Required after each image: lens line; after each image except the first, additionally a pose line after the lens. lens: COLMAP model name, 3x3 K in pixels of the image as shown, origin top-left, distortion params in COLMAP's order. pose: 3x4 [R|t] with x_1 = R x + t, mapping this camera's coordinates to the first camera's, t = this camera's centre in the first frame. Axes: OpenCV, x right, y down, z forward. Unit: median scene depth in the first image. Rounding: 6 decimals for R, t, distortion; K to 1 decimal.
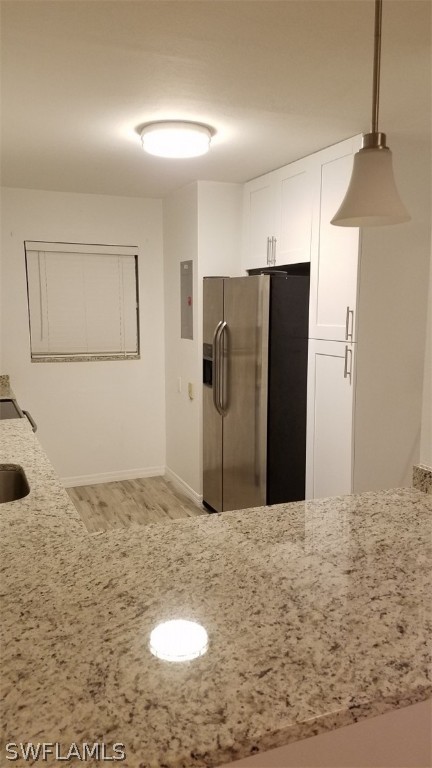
lens RADIAL K [[576.5, 0, 216.0], [0, 576.5, 384.0], [0, 0, 1]] dist [0.142121, -0.235754]
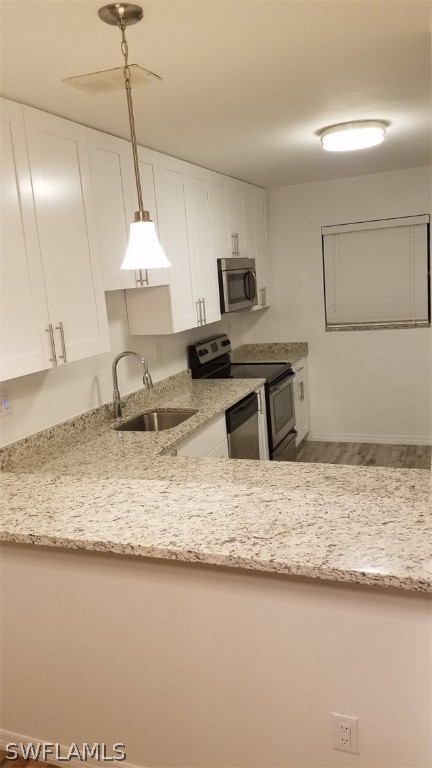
lens RADIAL K [[576.5, 0, 216.0], [0, 576.5, 384.0], [0, 0, 1]] dist [0.142121, -0.235754]
pose [[0.736373, 0.074818, -0.672426, 0.861332], [-0.027337, 0.996345, 0.080922, -0.052953], [0.676024, -0.041207, 0.735727, 0.005971]]
